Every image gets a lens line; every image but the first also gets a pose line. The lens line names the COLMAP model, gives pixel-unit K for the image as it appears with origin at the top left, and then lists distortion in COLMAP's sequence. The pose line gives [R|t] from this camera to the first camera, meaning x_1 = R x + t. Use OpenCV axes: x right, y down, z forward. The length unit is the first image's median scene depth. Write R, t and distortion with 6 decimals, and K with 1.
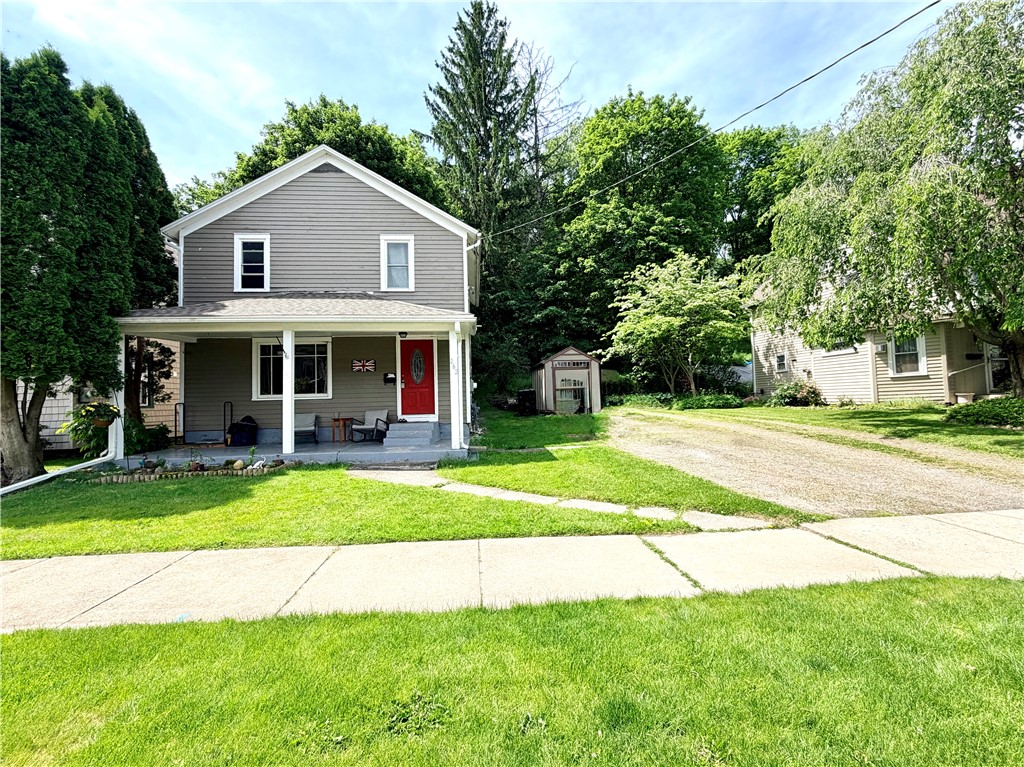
lens RADIAL K [[431.4, 0, 508.5], [0, 431.4, 384.5], [0, 0, 1]] dist [-0.000356, 0.000177]
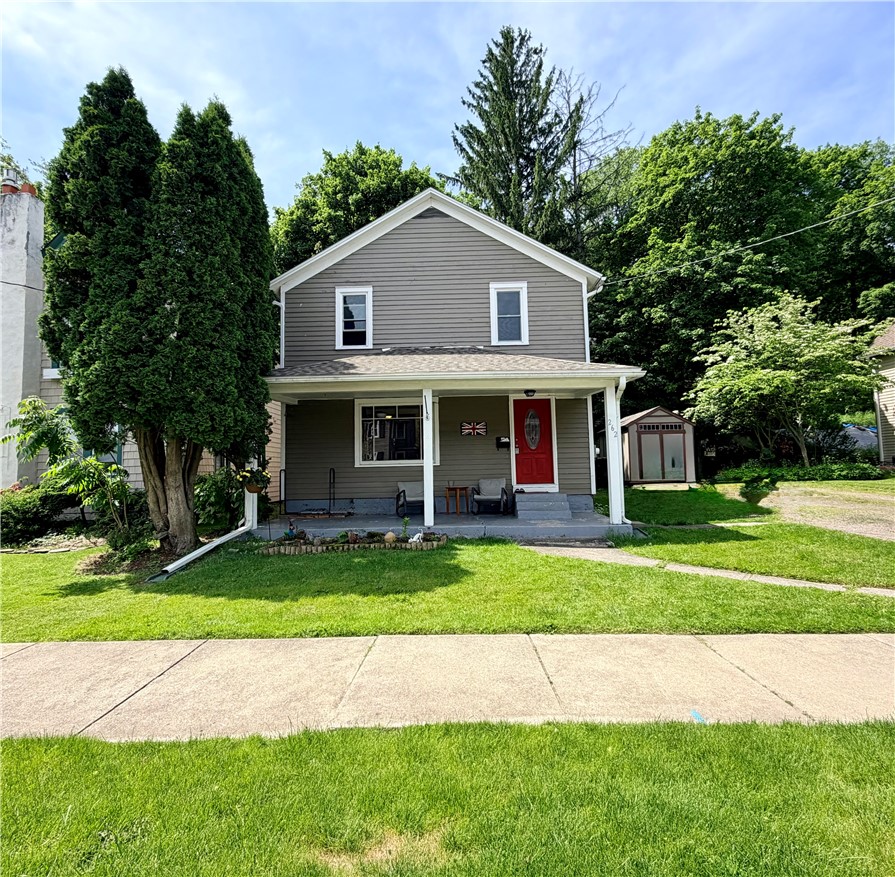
lens RADIAL K [[484.5, 0, 447.5], [0, 484.5, 438.5], [0, 0, 1]] dist [-0.003903, 0.002349]
pose [[0.994268, -0.002534, -0.106891, -0.276577], [-0.000641, 0.999560, -0.029657, 0.006218], [0.106919, 0.029556, 0.993828, -0.001902]]
